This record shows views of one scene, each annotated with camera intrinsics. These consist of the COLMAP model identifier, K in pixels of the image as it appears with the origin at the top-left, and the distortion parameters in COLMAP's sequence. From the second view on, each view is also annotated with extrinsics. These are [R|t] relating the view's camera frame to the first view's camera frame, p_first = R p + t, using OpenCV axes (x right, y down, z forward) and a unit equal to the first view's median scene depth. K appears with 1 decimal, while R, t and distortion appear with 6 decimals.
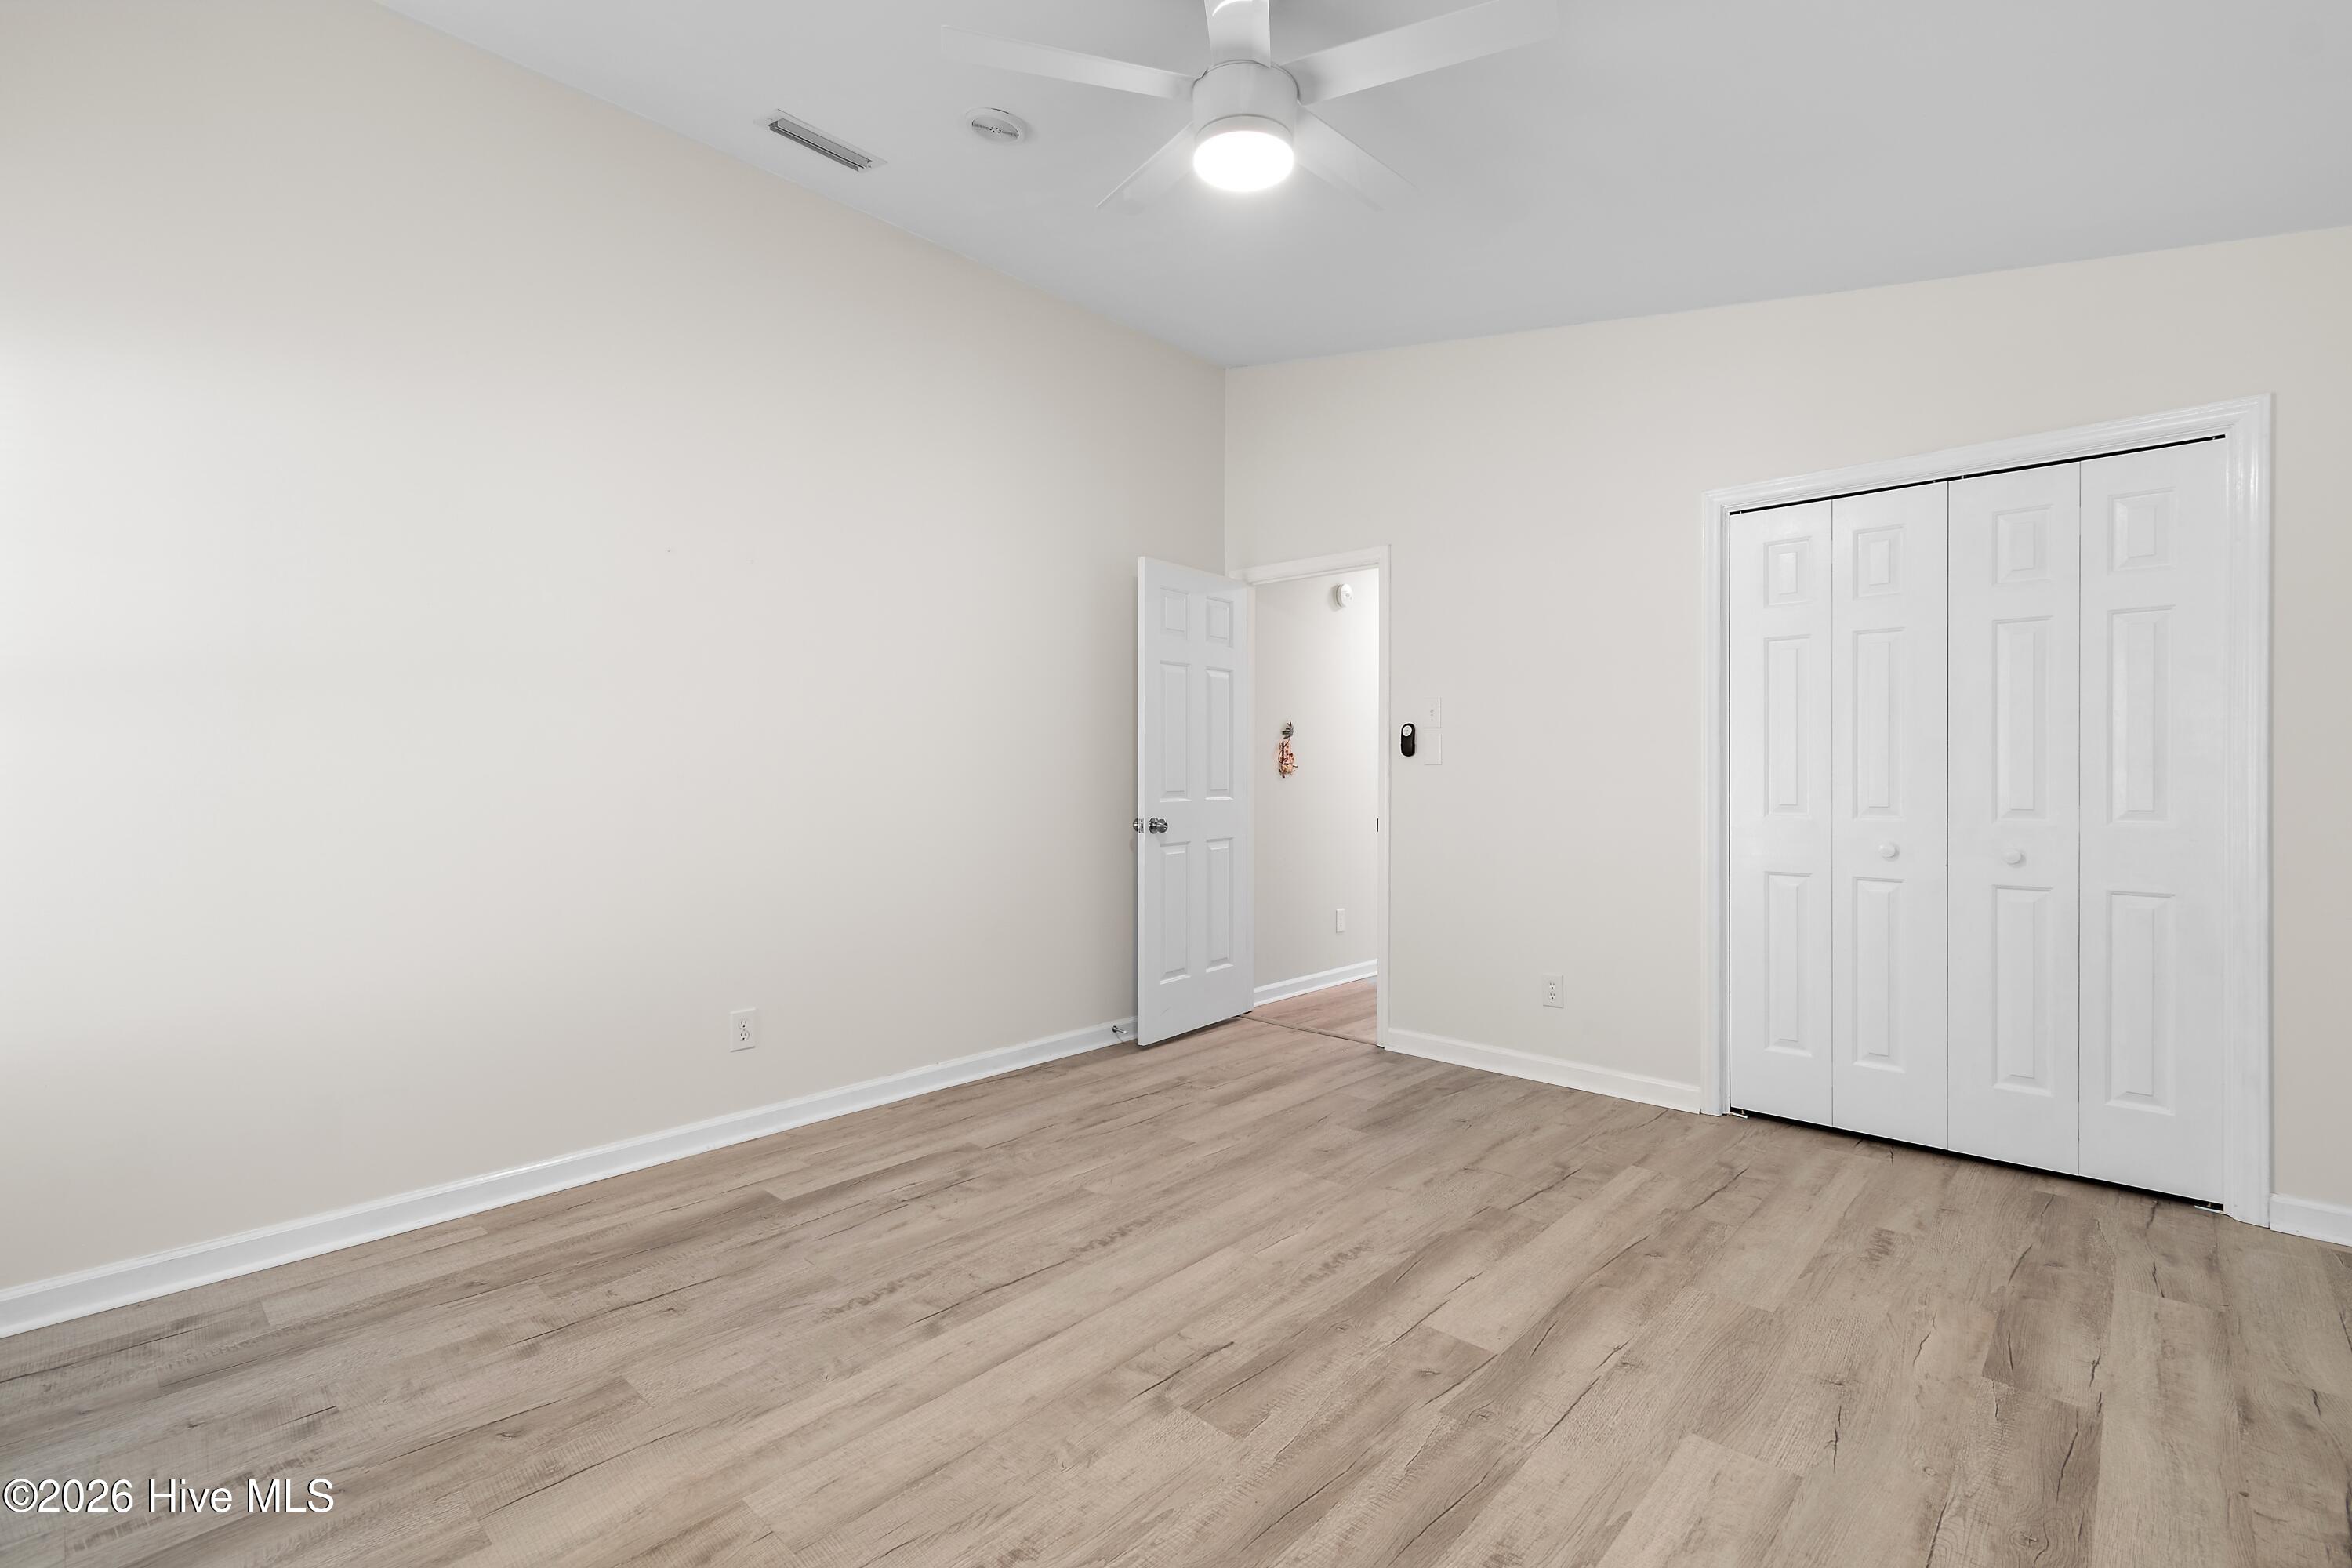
lens RADIAL K [[1052.1, 0, 1179.7], [0, 1052.1, 764.1], [0, 0, 1]] dist [0.002847, 0.000000]
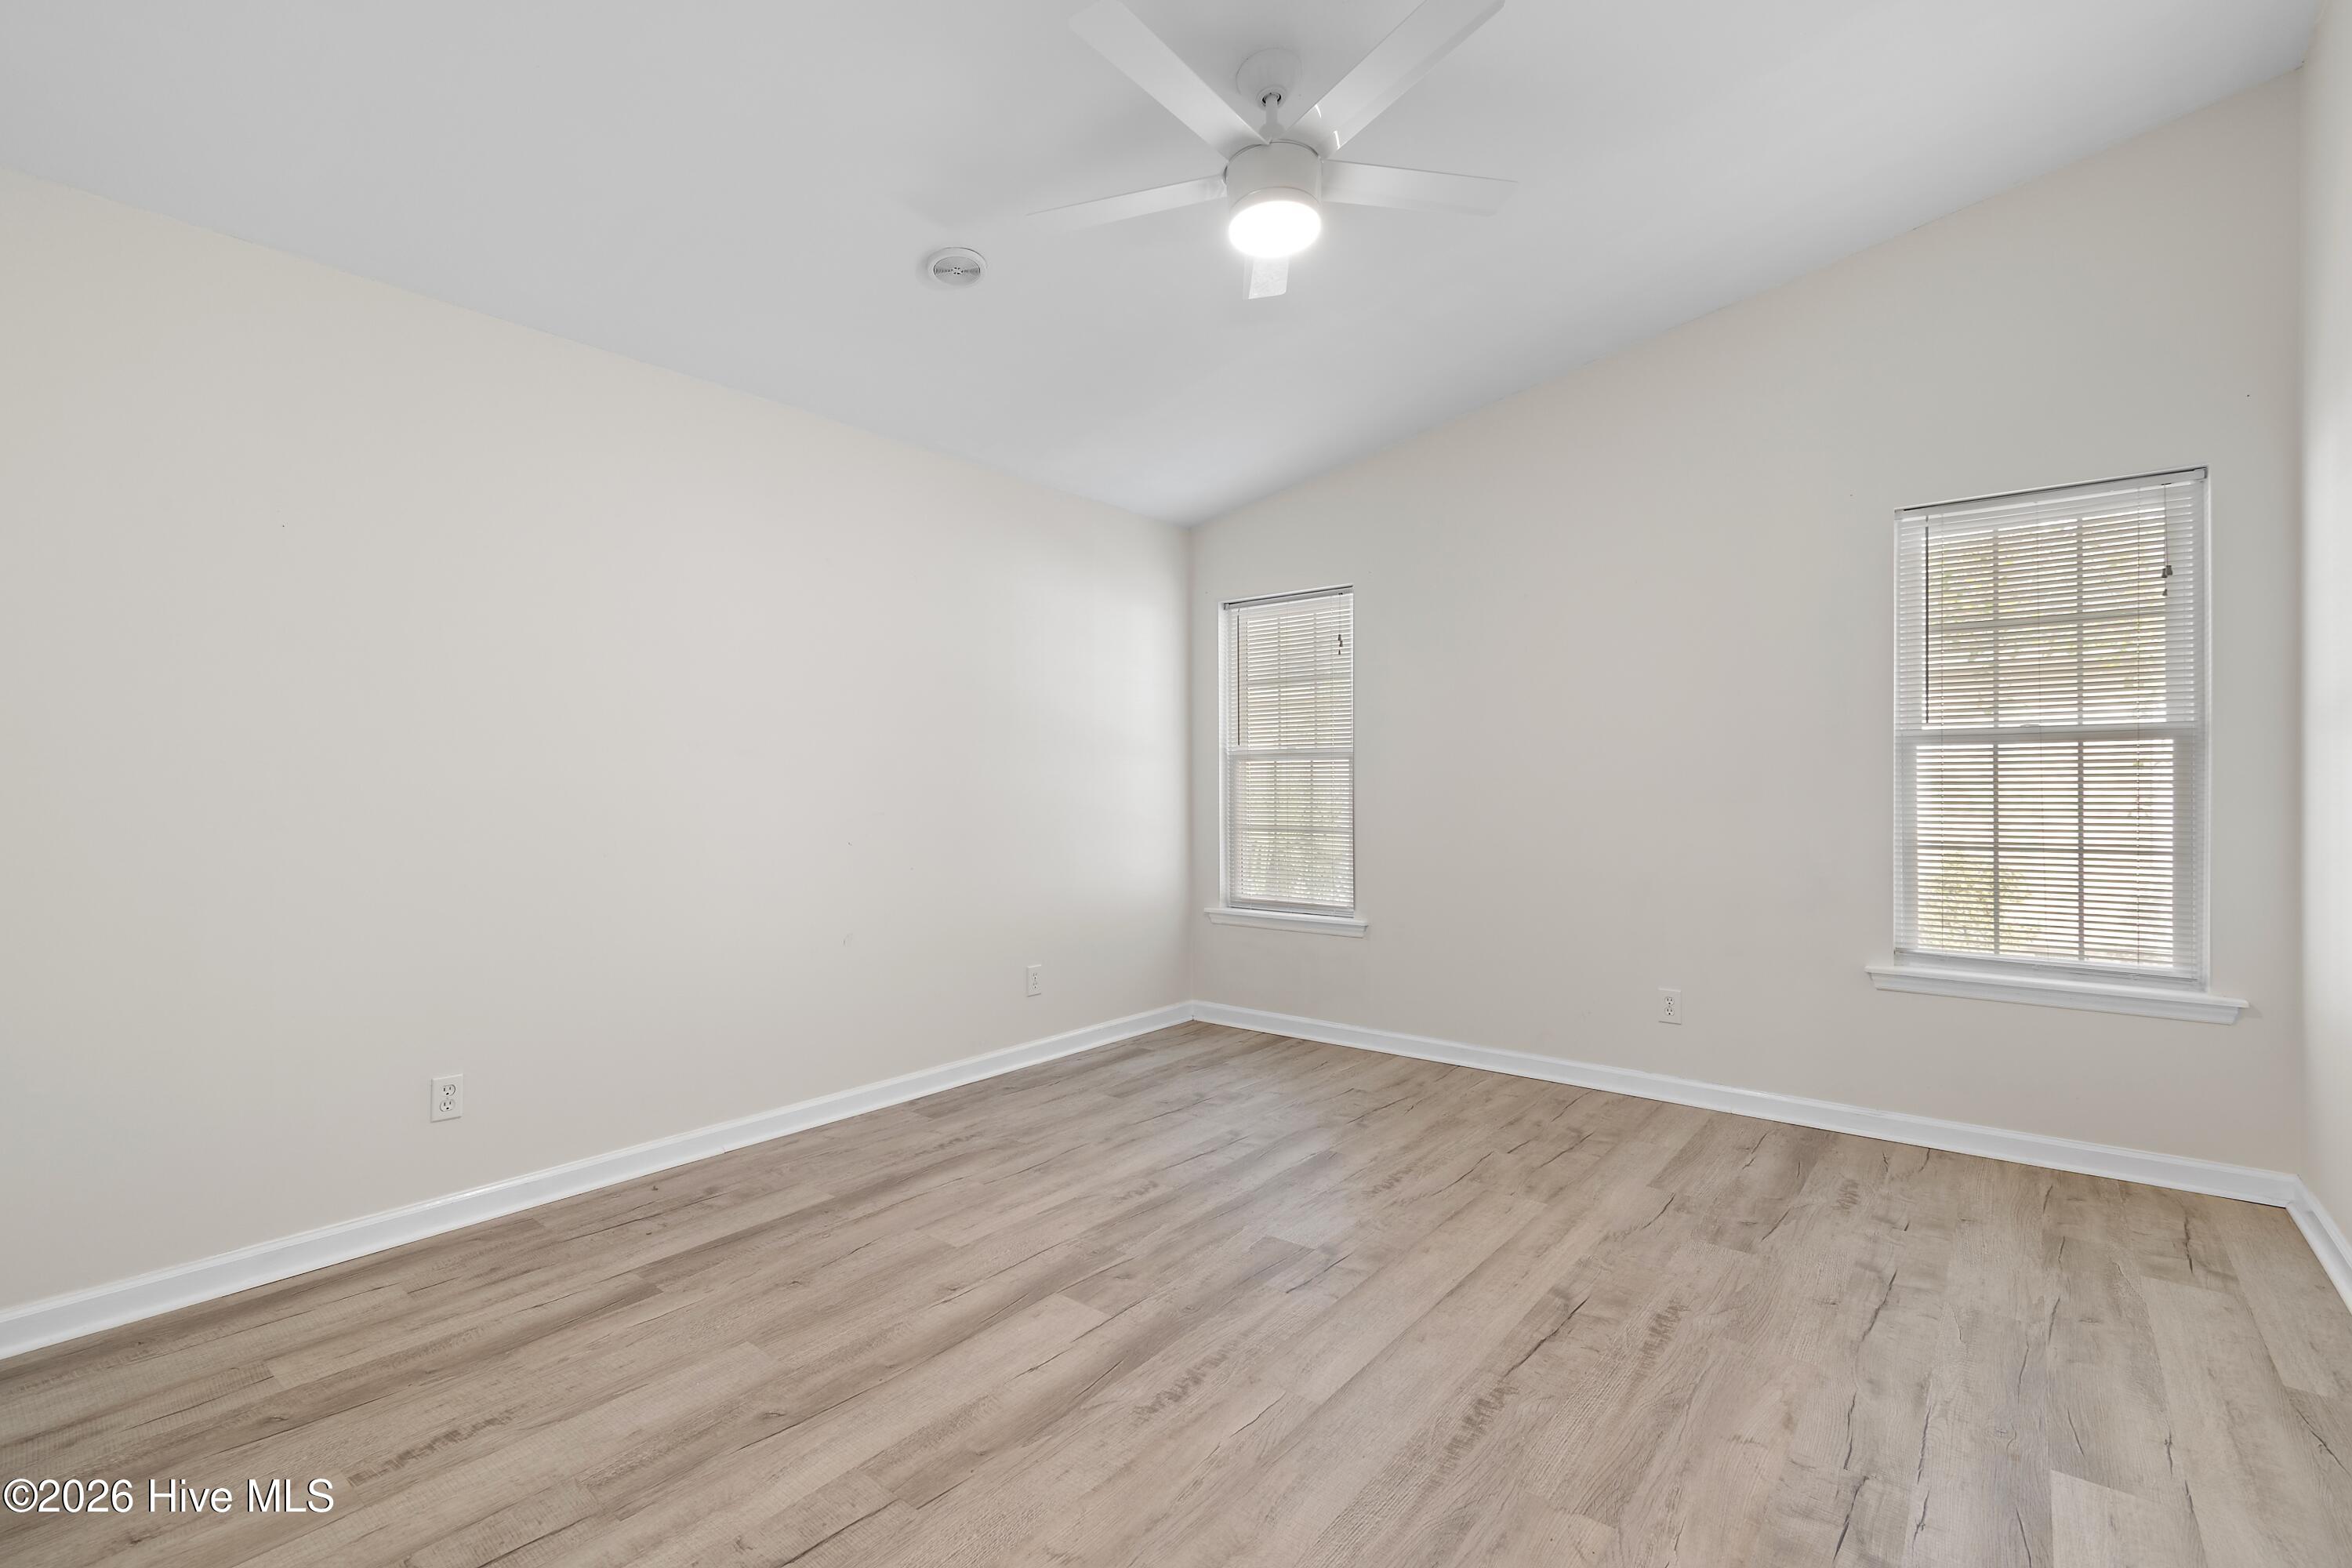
lens RADIAL K [[1052.1, 0, 1179.7], [0, 1052.1, 764.1], [0, 0, 1]] dist [0.002847, 0.000000]
pose [[-0.997460, 0.003523, -0.071136, 0.233800], [0.005325, 0.999669, -0.025154, 0.011070], [0.071023, -0.025469, -0.997149, 2.048542]]
